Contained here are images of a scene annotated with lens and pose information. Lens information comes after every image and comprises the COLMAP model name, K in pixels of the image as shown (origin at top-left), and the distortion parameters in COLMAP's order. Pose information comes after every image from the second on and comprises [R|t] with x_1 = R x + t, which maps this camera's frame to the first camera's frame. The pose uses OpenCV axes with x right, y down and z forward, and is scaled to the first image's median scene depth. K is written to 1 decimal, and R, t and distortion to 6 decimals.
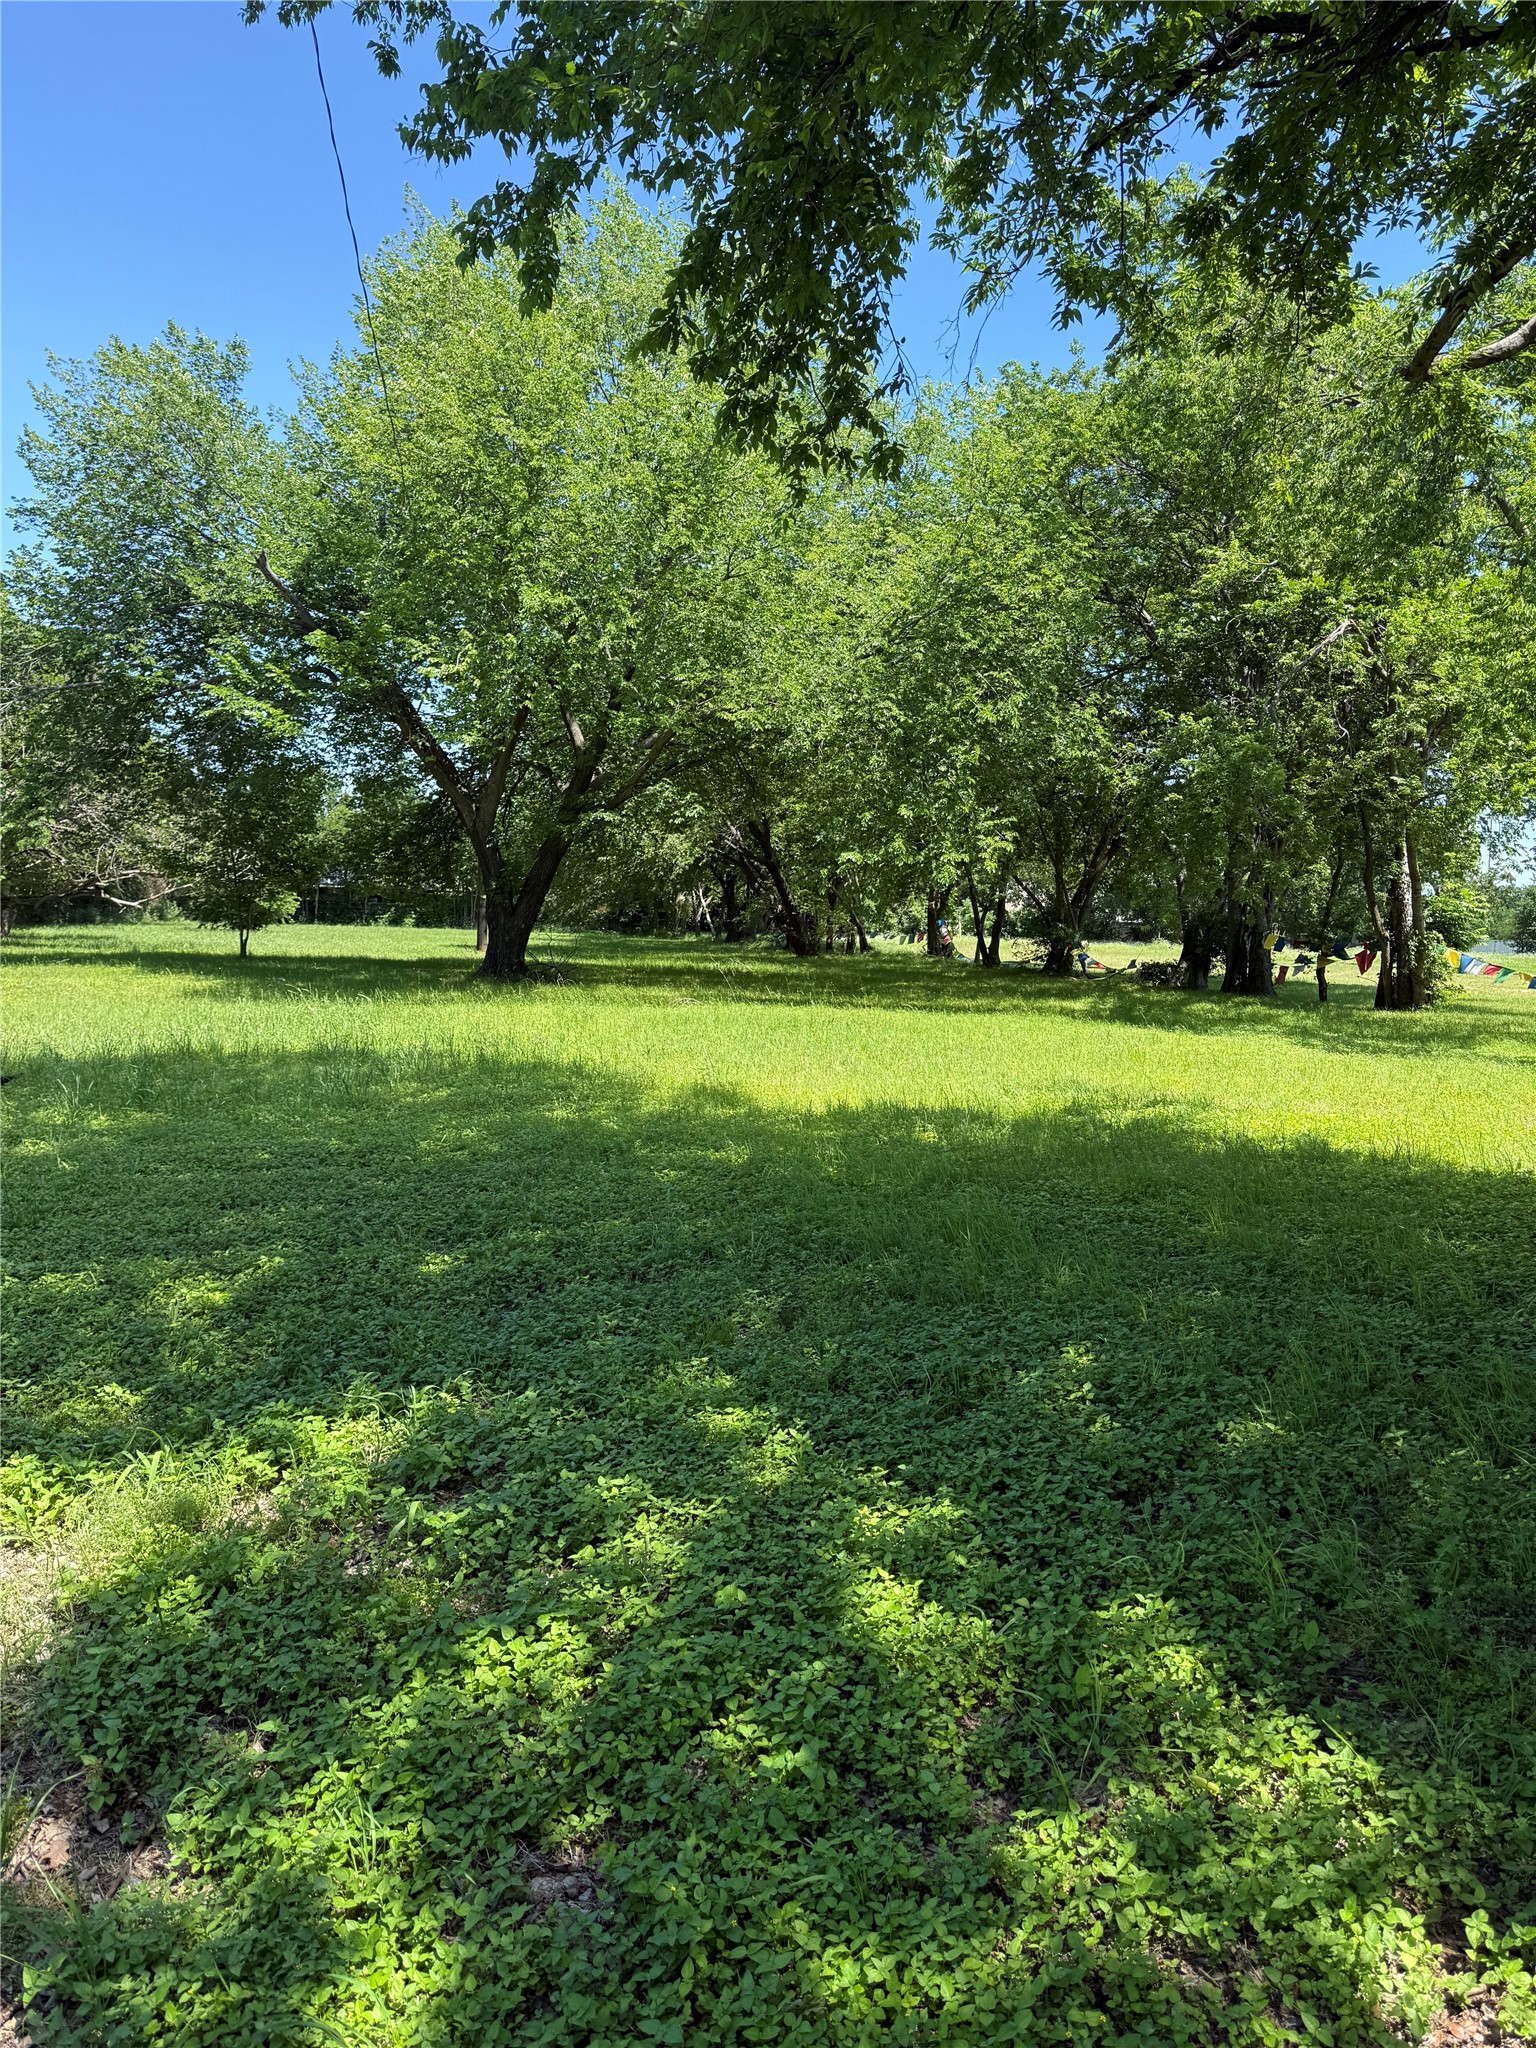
lens RADIAL K [[1442.9, 0, 760.5], [0, 1442.9, 1038.0], [0, 0, 1]] dist [0.033354, -0.054171]
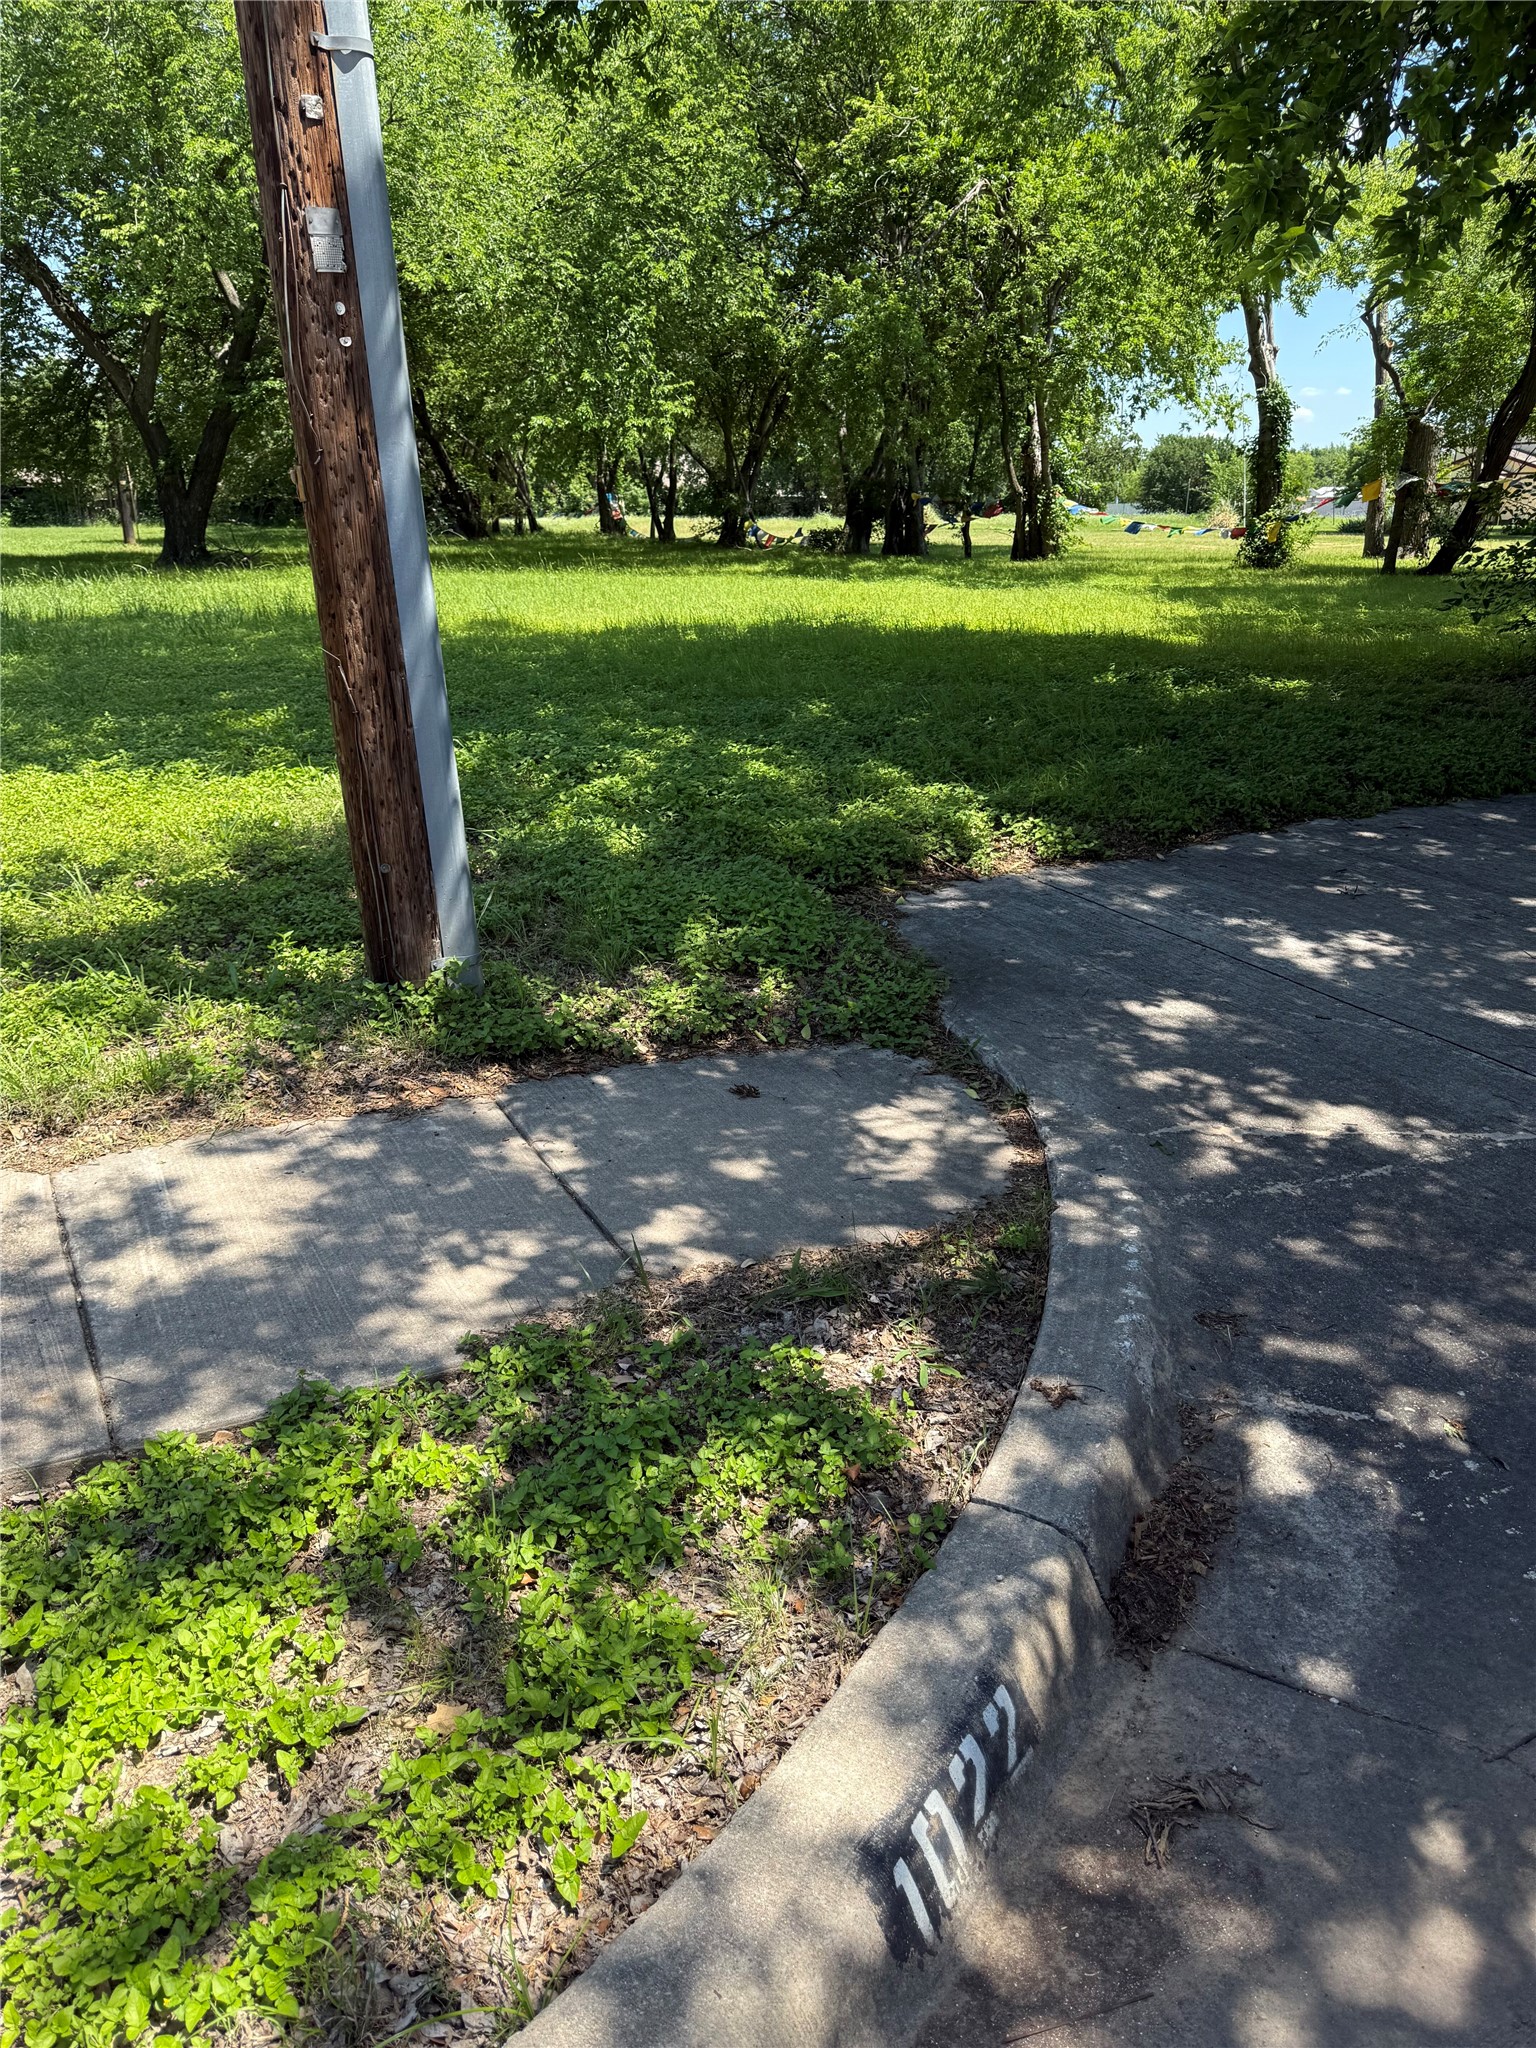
lens RADIAL K [[1442.9, 0, 783.5], [0, 1442.9, 1036.1], [0, 0, 1]] dist [0.033354, -0.054171]
pose [[0.968987, -0.113658, 0.219421, -0.041730], [0.050837, 0.960641, 0.273101, 0.019886], [-0.241825, -0.253477, 0.936627, -0.119380]]
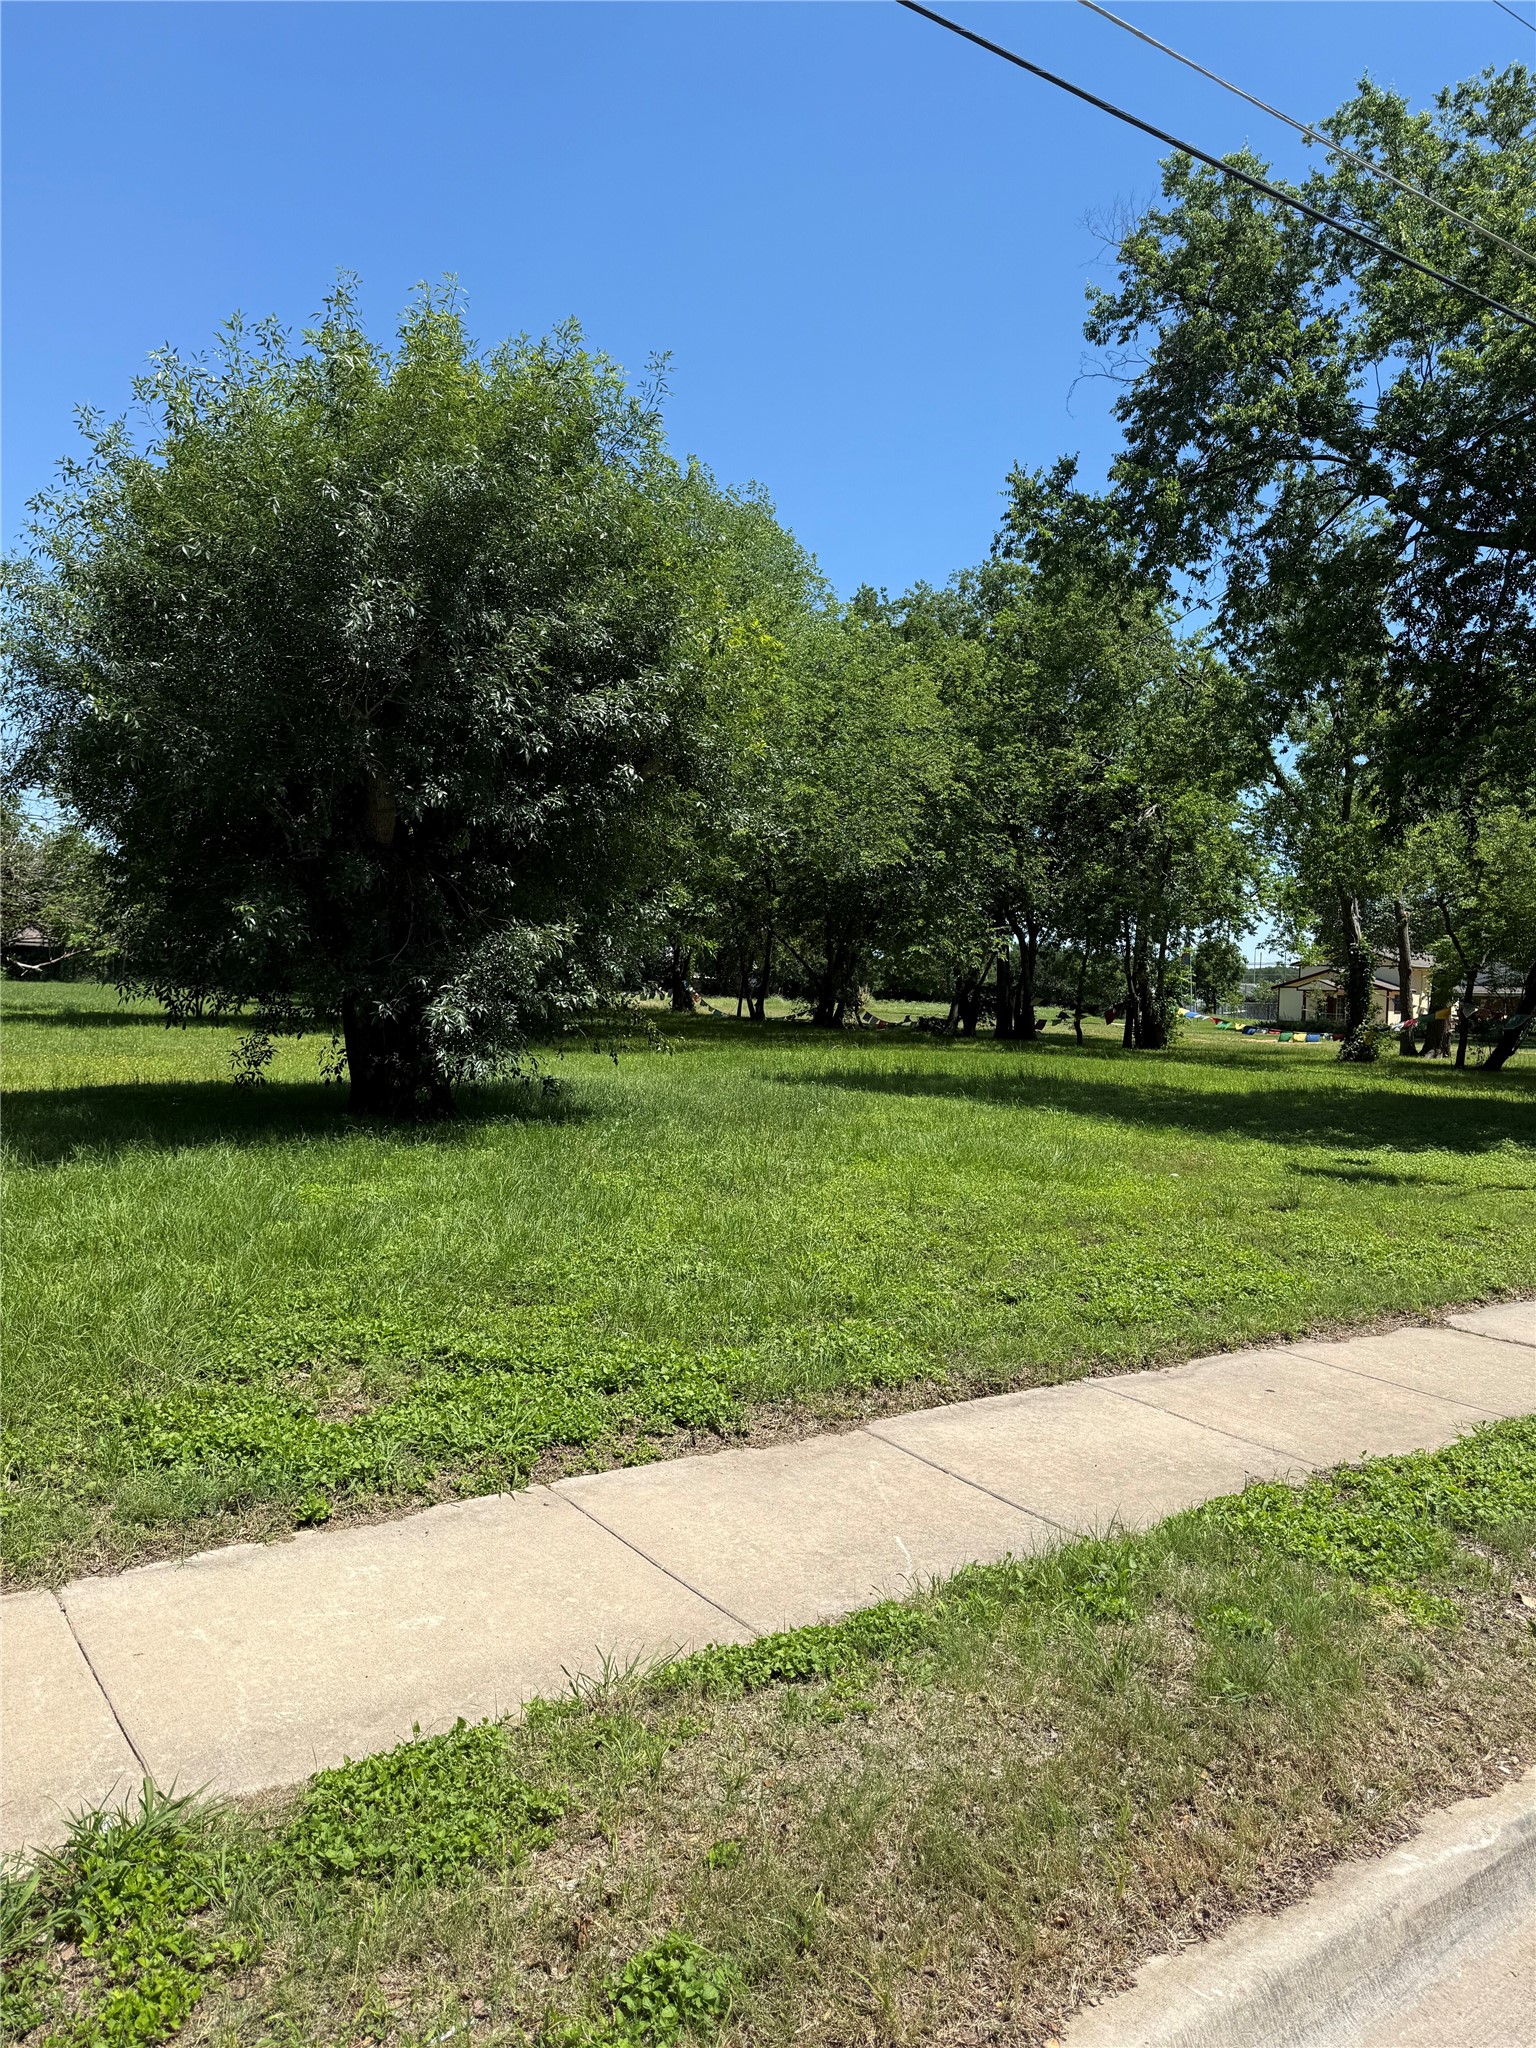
lens RADIAL K [[1442.9, 0, 771.3], [0, 1442.9, 1024.1], [0, 0, 1]] dist [0.033354, -0.054171]
pose [[0.944778, -0.002196, 0.327705, -0.454665], [0.017674, 0.998864, -0.044262, 0.015404], [-0.327235, 0.047610, 0.943743, -0.313375]]
